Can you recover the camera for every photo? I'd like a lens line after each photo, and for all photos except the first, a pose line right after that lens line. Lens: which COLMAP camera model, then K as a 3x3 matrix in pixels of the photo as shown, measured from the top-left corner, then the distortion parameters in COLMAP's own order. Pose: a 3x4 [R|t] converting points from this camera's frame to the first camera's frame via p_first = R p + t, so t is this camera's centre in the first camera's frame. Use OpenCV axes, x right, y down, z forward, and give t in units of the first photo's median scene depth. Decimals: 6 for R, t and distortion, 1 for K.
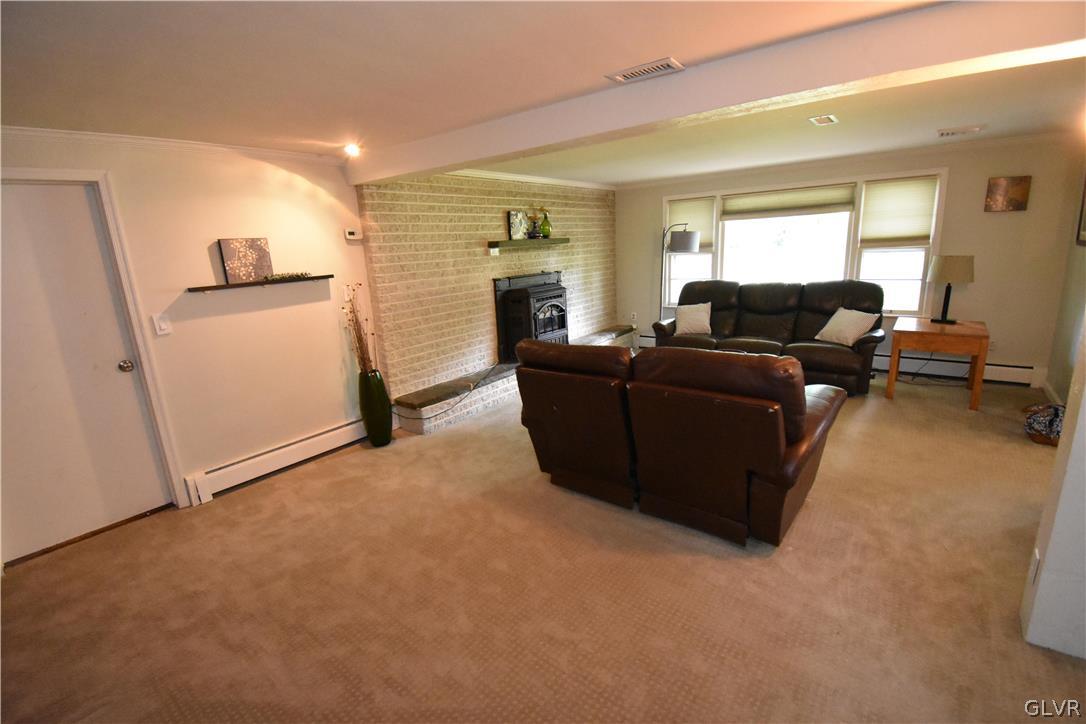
lens RADIAL K [[479.2, 0, 543.0], [0, 479.2, 362.0], [0, 0, 1]] dist [0.020142, -0.025899]
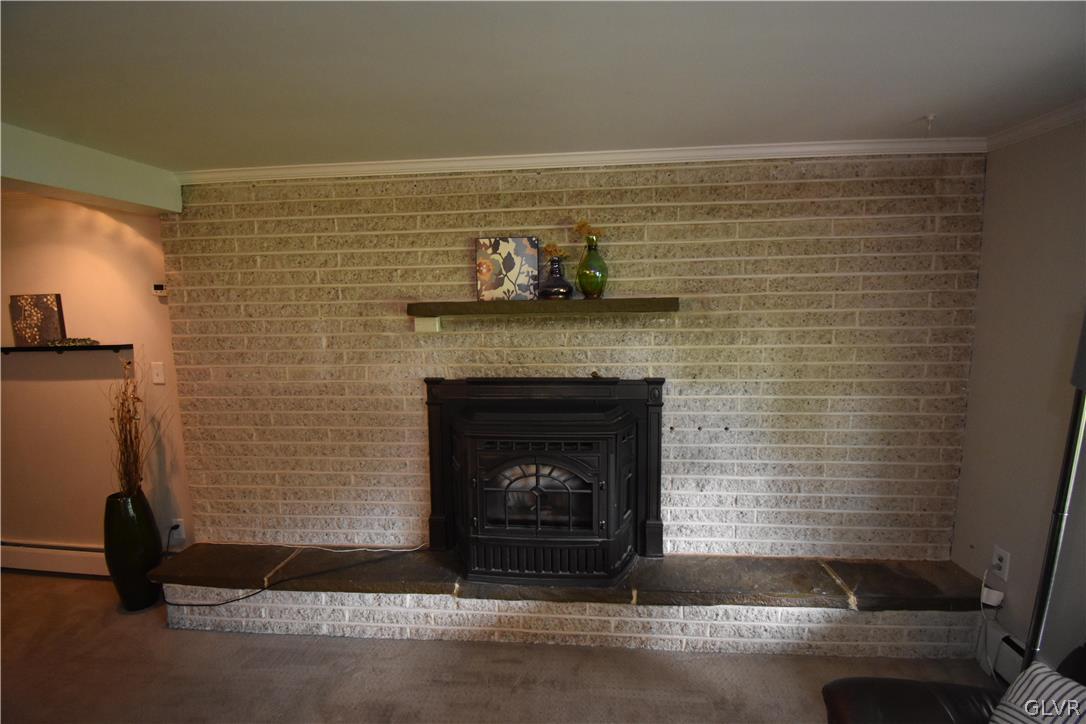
lens RADIAL K [[479.2, 0, 543.0], [0, 479.2, 362.0], [0, 0, 1]] dist [0.020142, -0.025899]
pose [[0.545601, 0.148216, -0.824834, 0.354571], [-0.211727, 0.976686, 0.035452, -0.229442], [0.810858, 0.155297, 0.564262, 0.812444]]
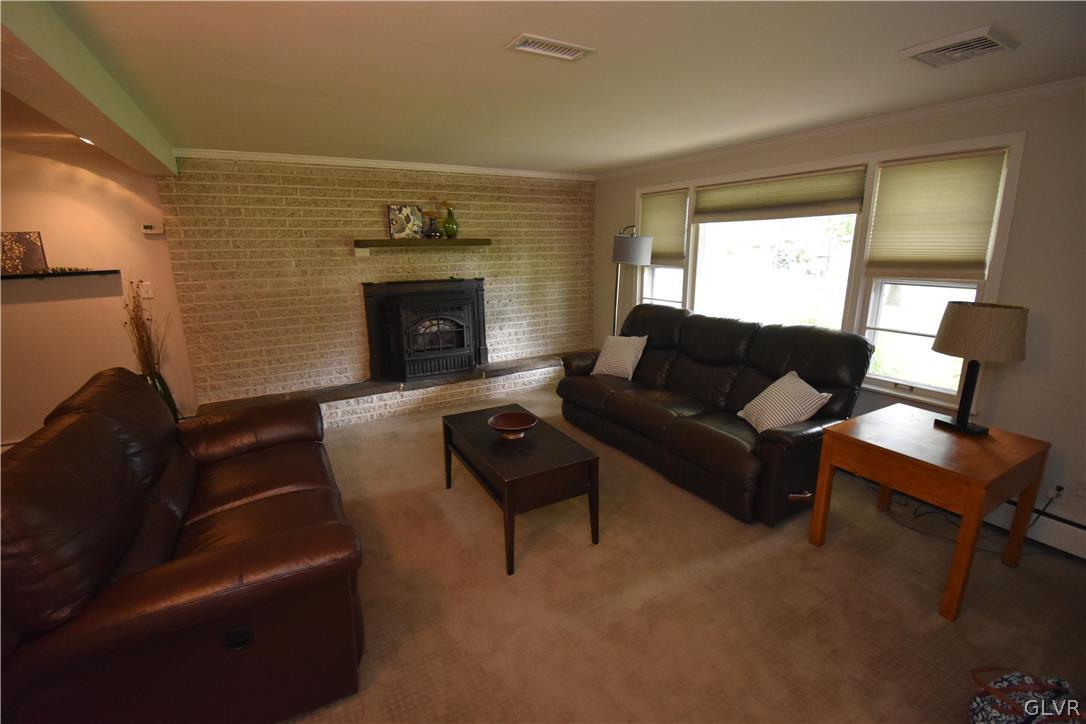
lens RADIAL K [[479.2, 0, 543.0], [0, 479.2, 362.0], [0, 0, 1]] dist [0.020142, -0.025899]
pose [[0.923464, 0.130681, -0.360744, 0.526697], [-0.126153, 0.991351, 0.036181, -0.103342], [0.362352, 0.012097, 0.931963, 0.306473]]
